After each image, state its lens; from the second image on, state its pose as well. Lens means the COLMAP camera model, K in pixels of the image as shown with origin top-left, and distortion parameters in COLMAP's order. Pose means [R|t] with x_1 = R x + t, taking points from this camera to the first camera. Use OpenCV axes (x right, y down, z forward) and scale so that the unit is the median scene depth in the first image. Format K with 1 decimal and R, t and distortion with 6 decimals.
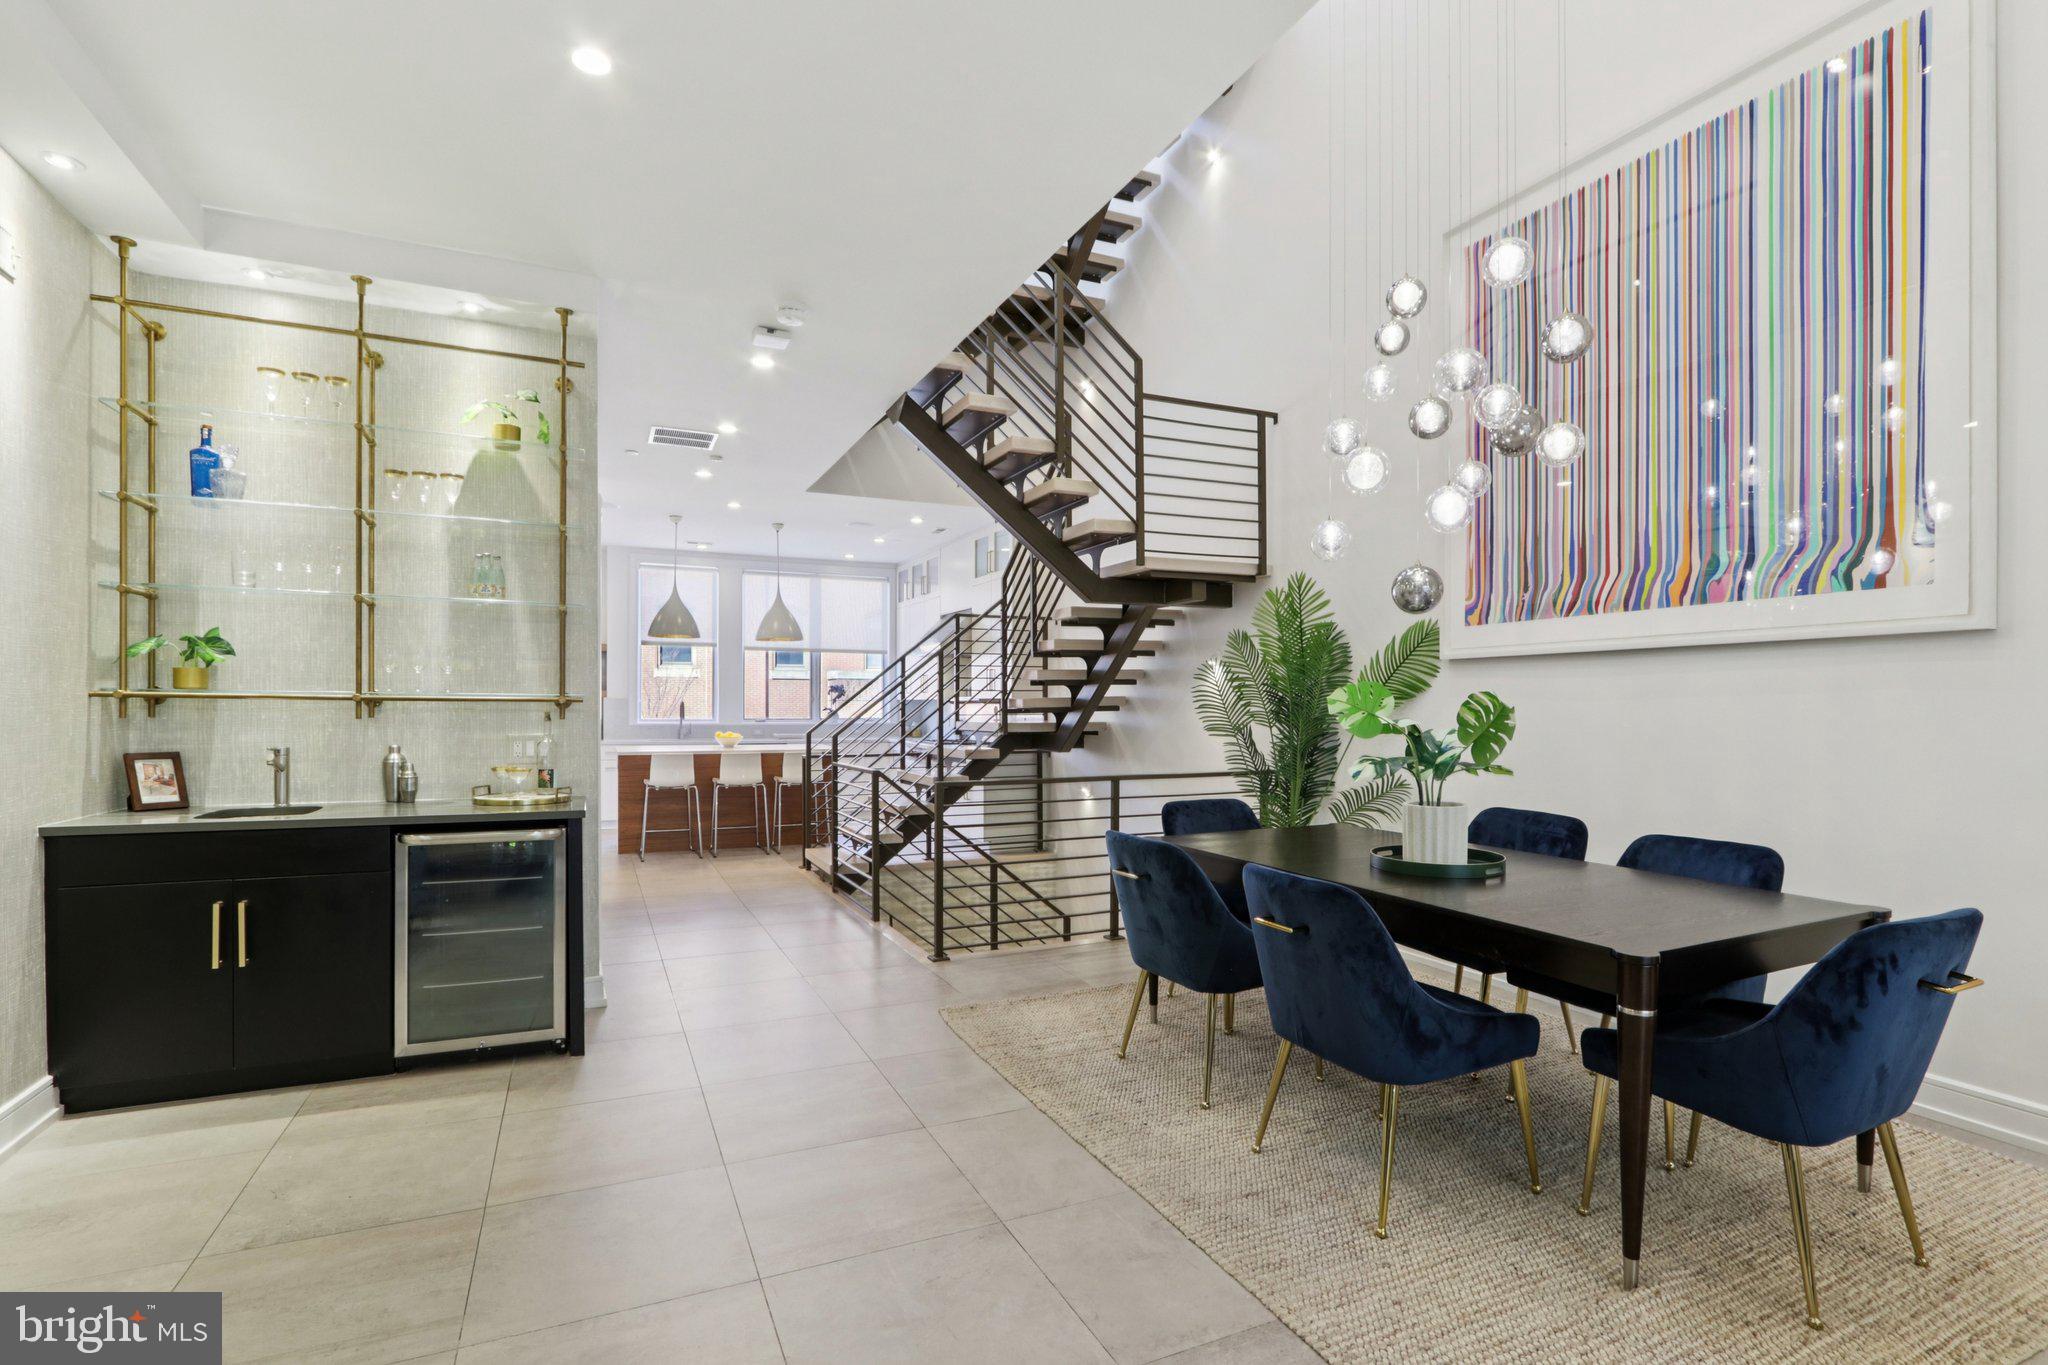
lens RADIAL K [[944.1, 0, 1012.6], [0, 944.1, 714.6], [0, 0, 1]] dist [-0.019092, 0.003217]
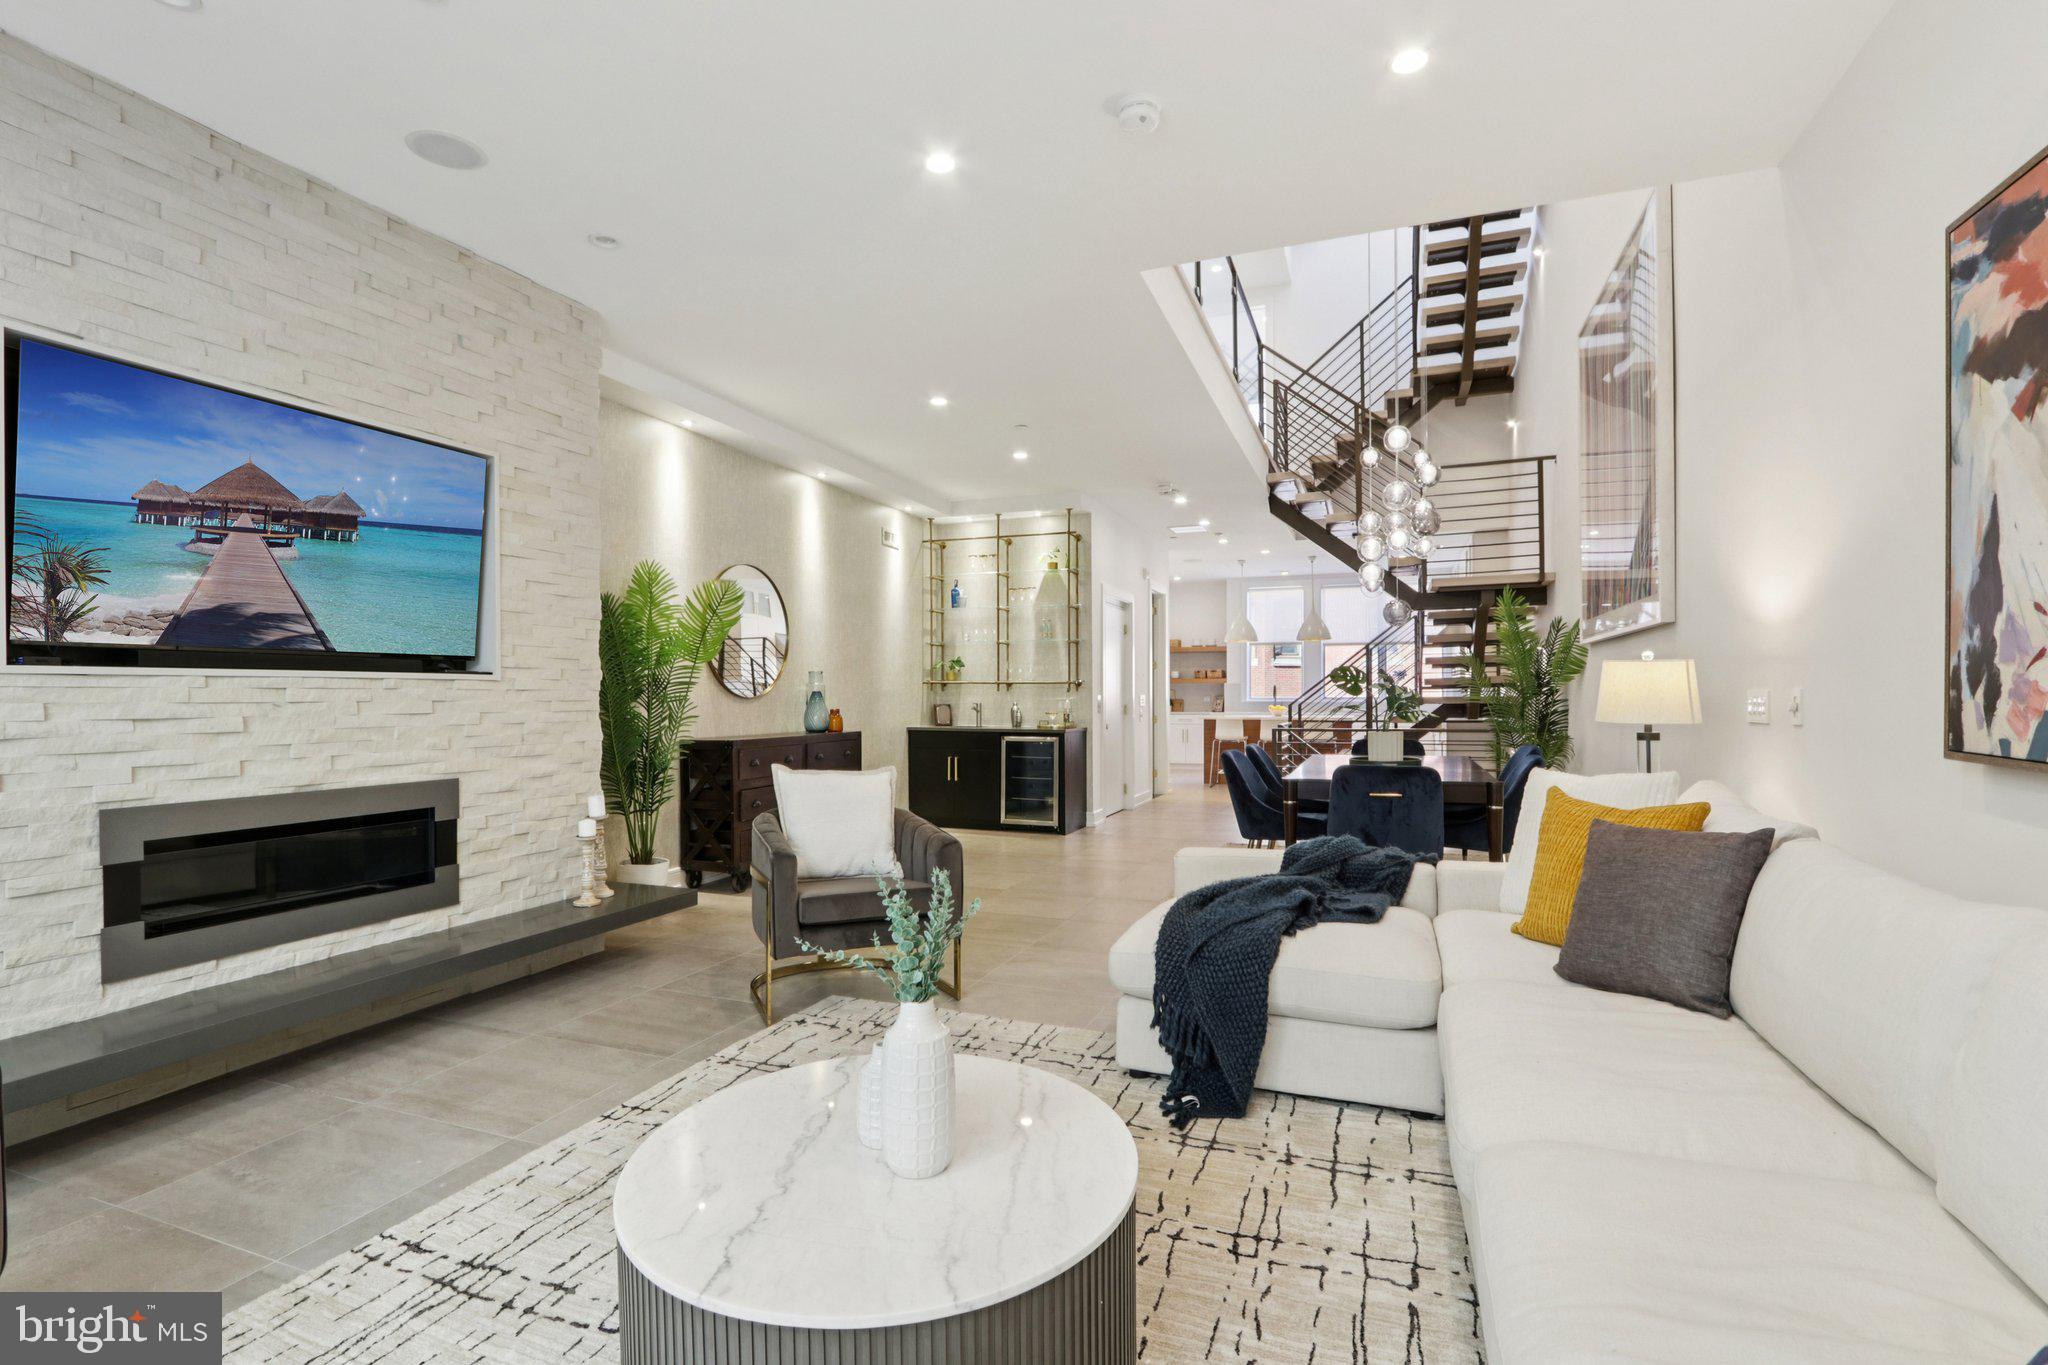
lens RADIAL K [[944.1, 0, 1023.4], [0, 944.1, 699.1], [0, 0, 1]] dist [-0.019092, 0.003217]
pose [[0.695217, -0.002074, -0.718797, 0.602347], [-0.000842, 0.999993, -0.003699, 0.018380], [0.718800, 0.003177, 0.695210, -0.366107]]
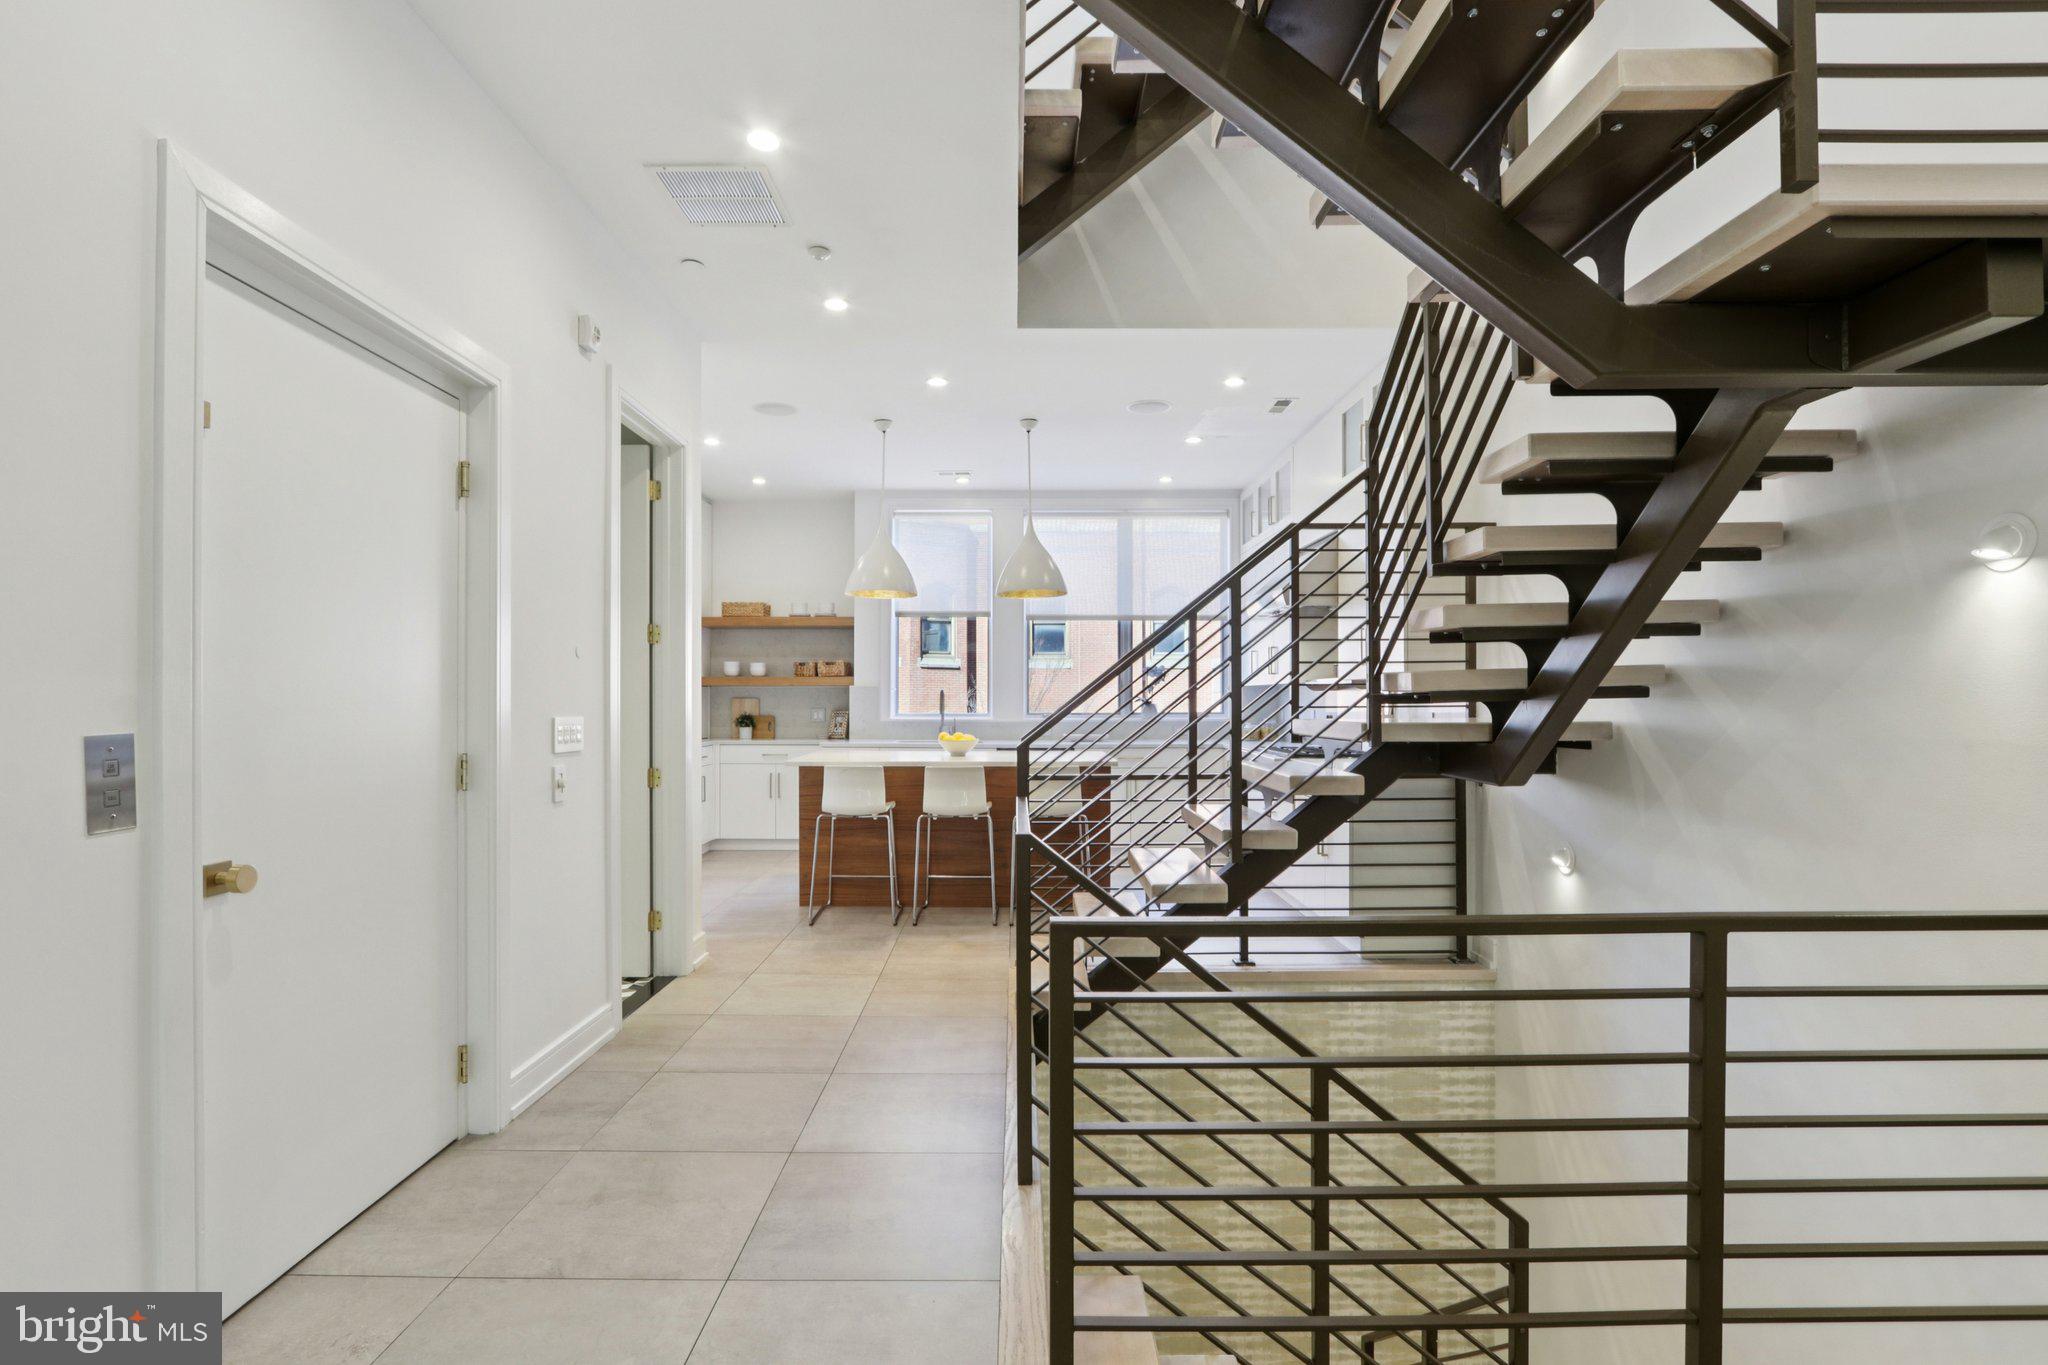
lens RADIAL K [[944.1, 0, 1022.8], [0, 944.1, 702.7], [0, 0, 1]] dist [-0.019092, 0.003217]
pose [[0.911181, -0.002638, -0.411998, 0.027878], [0.000255, 0.999983, -0.005841, 0.000994], [0.412006, 0.005217, 0.911166, 0.518491]]
